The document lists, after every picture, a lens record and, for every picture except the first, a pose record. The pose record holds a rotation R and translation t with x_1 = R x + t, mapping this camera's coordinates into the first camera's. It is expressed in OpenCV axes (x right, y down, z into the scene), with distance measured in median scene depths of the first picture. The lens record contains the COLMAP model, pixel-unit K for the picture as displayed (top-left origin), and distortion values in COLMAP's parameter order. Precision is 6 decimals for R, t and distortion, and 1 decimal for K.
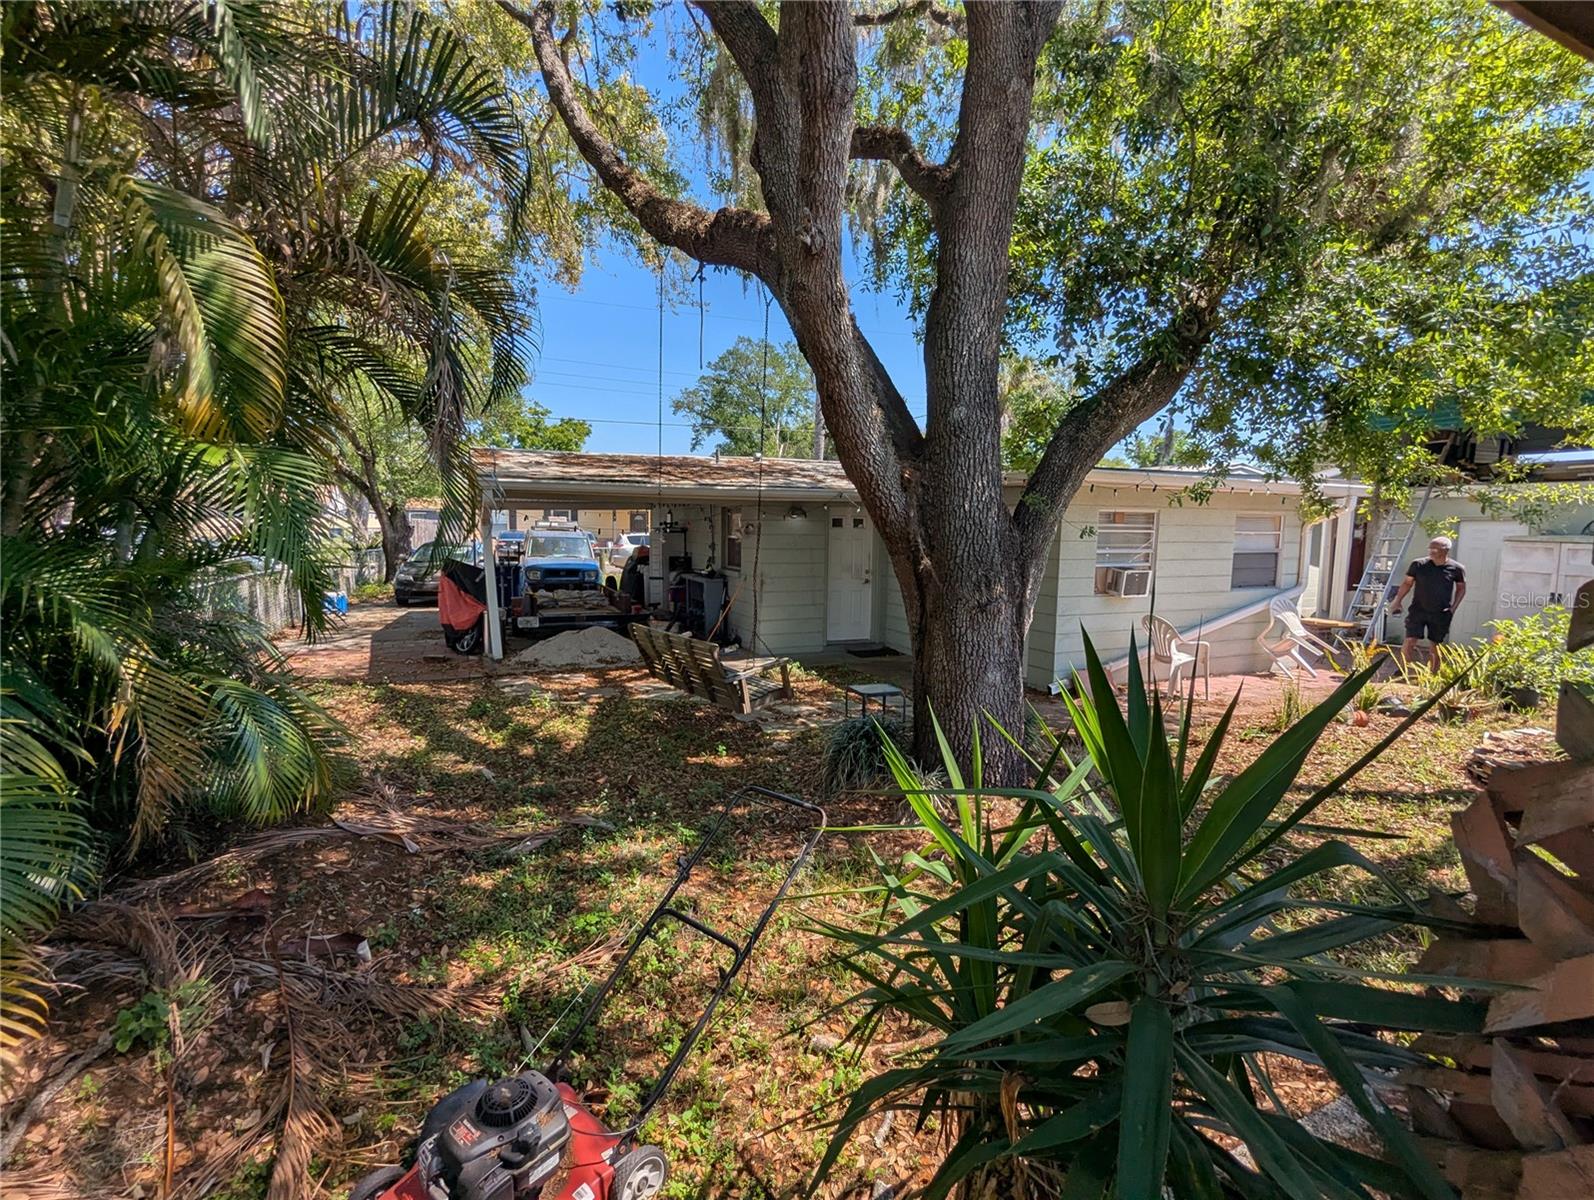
lens RADIAL K [[758.1, 0, 792.8], [0, 758.1, 605.1], [0, 0, 1]] dist [0.000072, -0.000001]
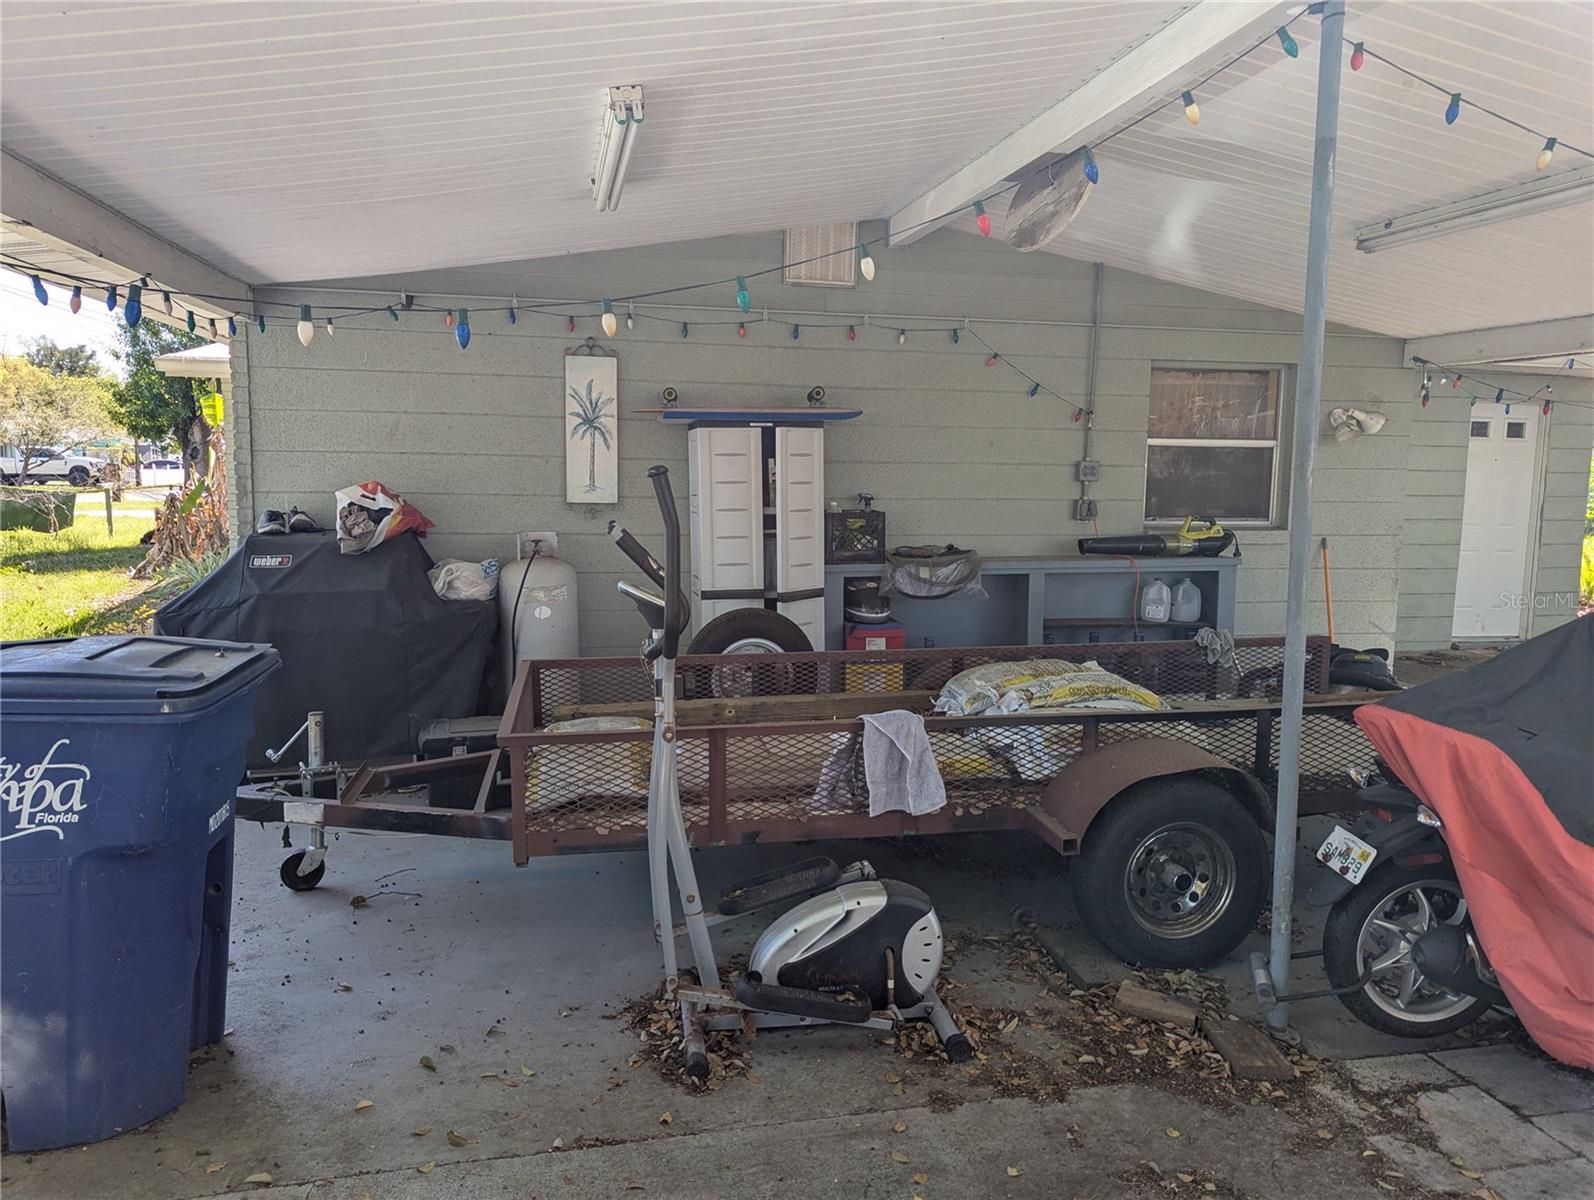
lens RADIAL K [[1121.9, 0, 790.1], [0, 1121.9, 594.3], [0, 0, 1]] dist [0.058002, -0.045735]
pose [[0.205149, -0.121136, 0.971205, -0.708176], [0.091783, 0.990319, 0.104132, -0.095938], [-0.974418, 0.067777, 0.214281, 1.121886]]
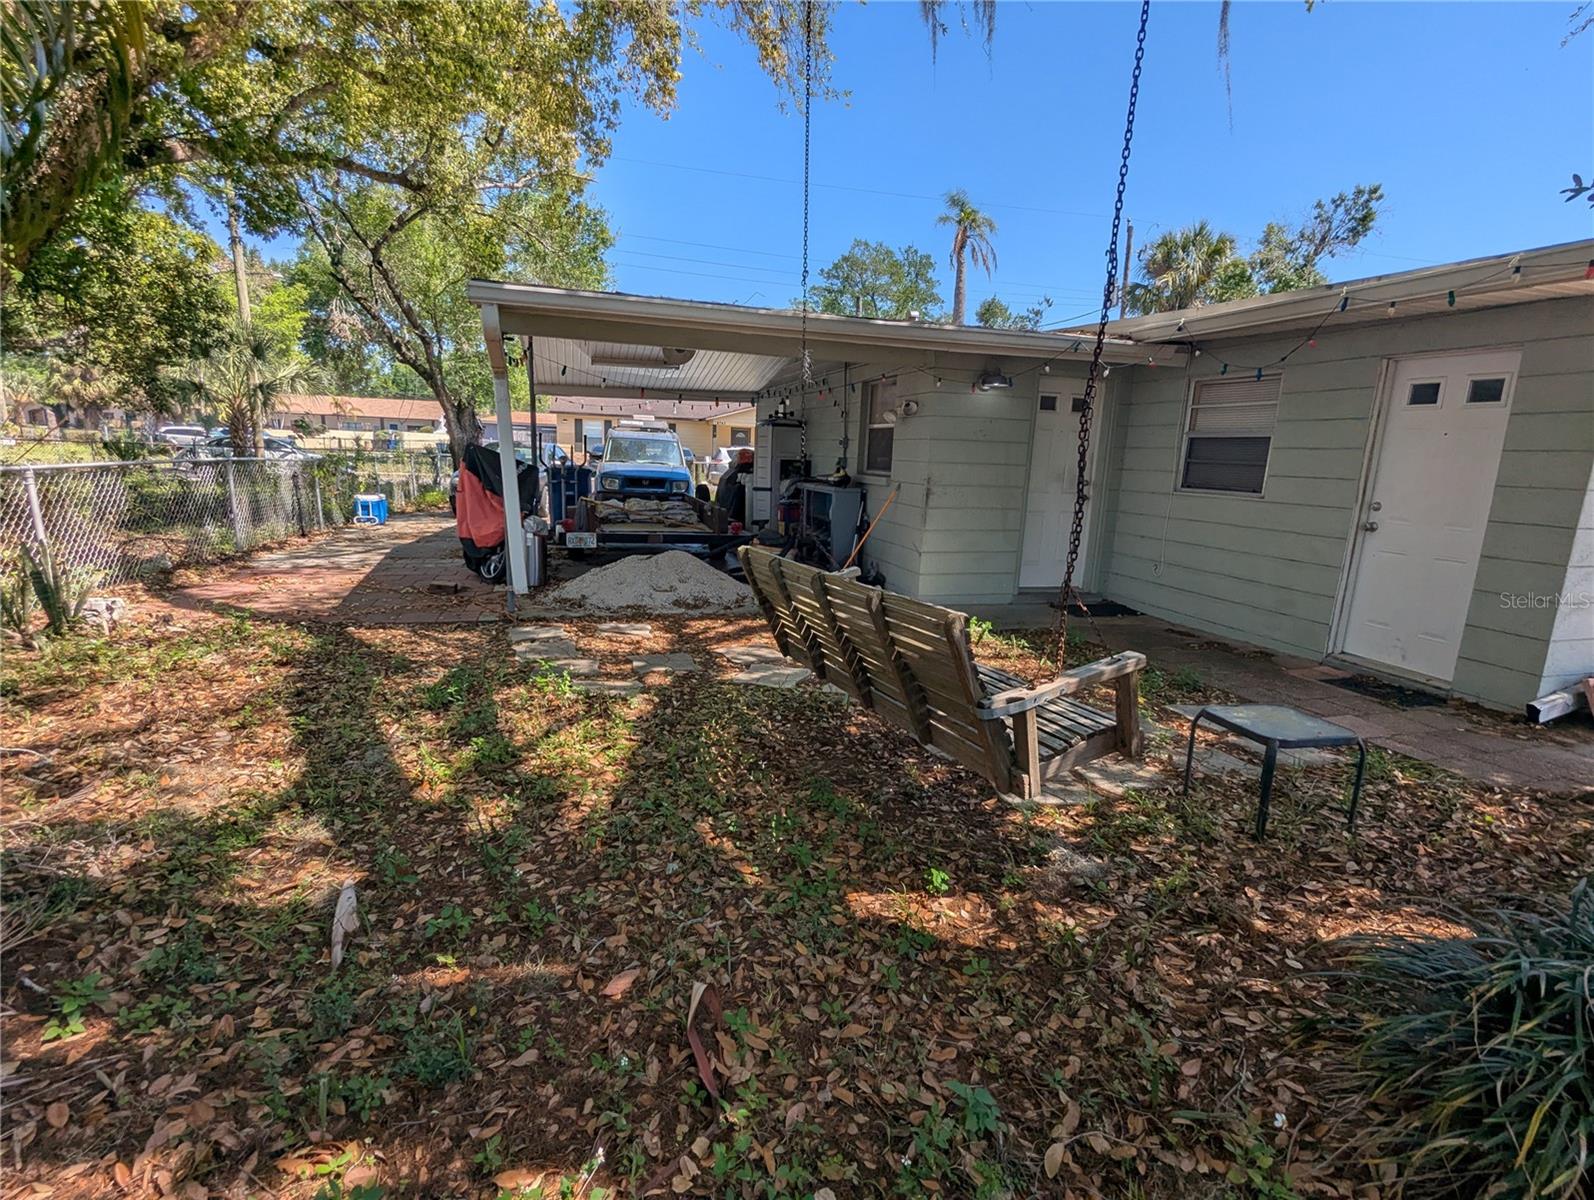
lens RADIAL K [[758.1, 0, 792.9], [0, 758.1, 607.6], [0, 0, 1]] dist [0.000072, -0.000001]
pose [[0.991057, 0.050706, -0.123429, -0.065640], [-0.038971, 0.994647, 0.095699, 0.009680], [0.127621, -0.090033, 0.987728, 0.322067]]
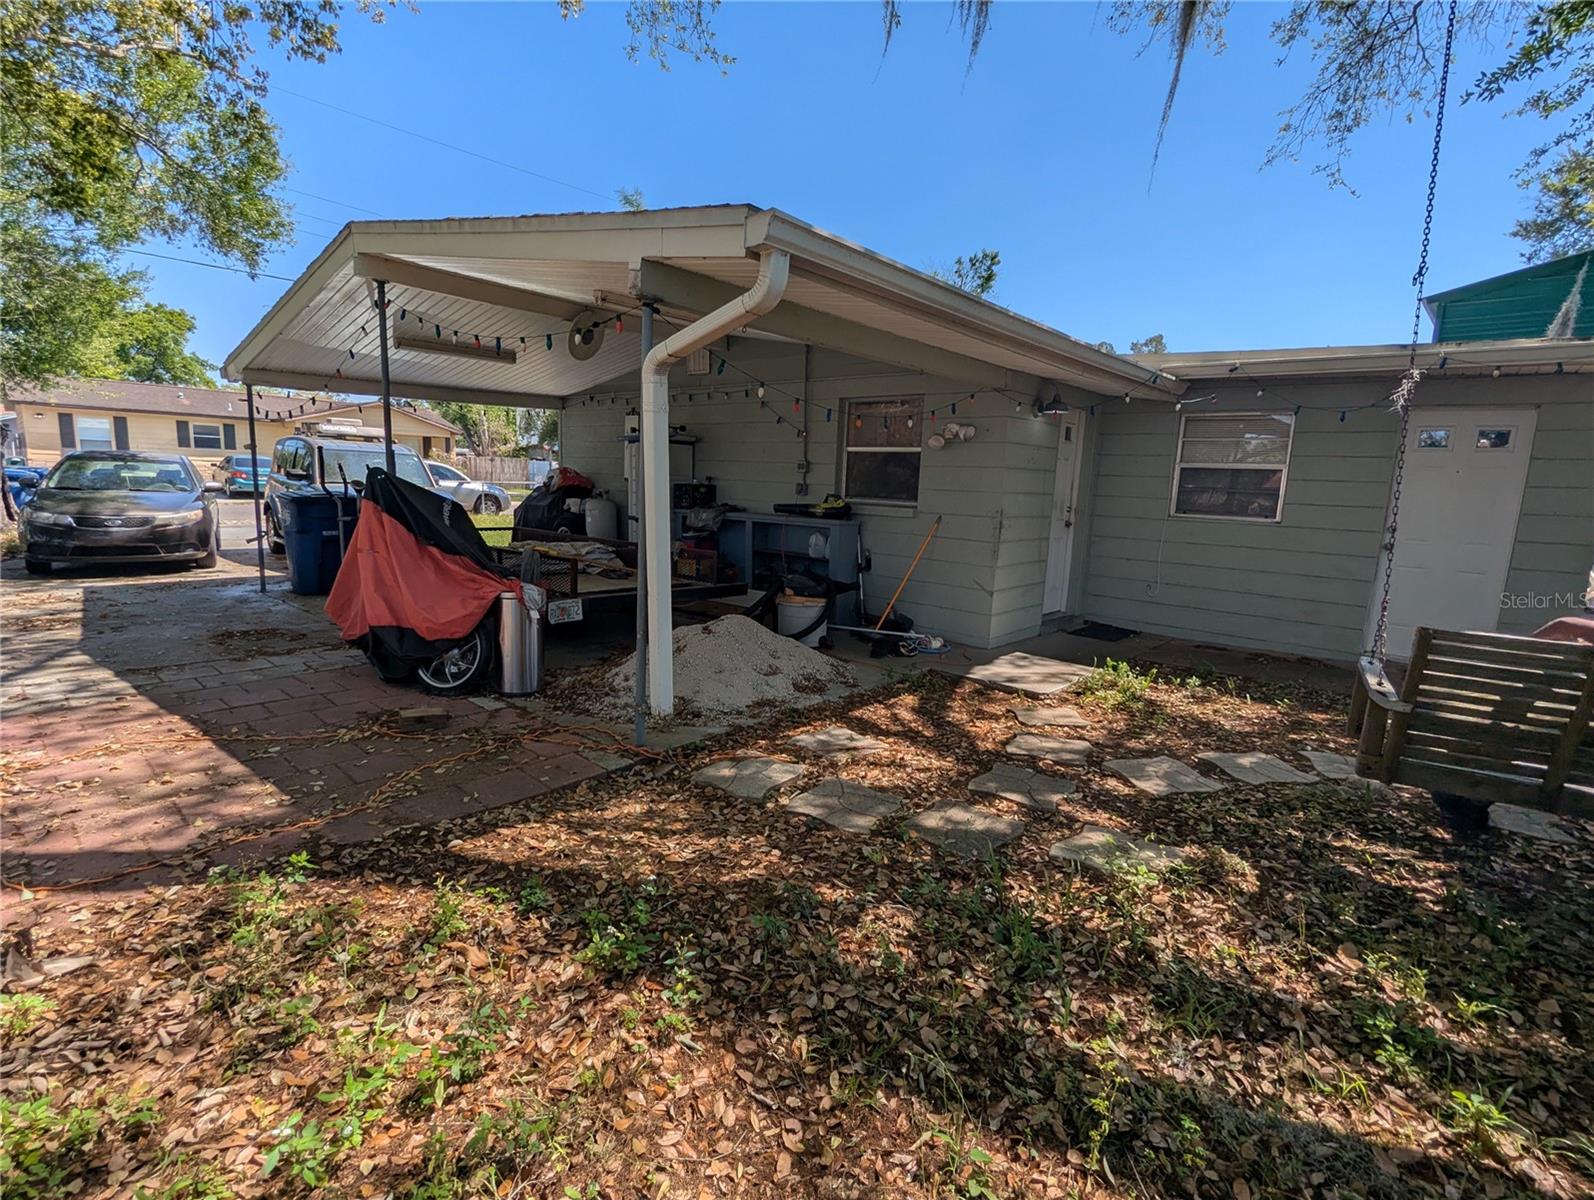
lens RADIAL K [[758.1, 0, 785.4], [0, 758.1, 602.5], [0, 0, 1]] dist [0.000072, -0.000001]
pose [[0.913870, -0.044791, 0.403528, -0.402774], [0.016122, 0.997116, 0.074166, -0.015858], [-0.405686, -0.061272, 0.911957, 0.495155]]
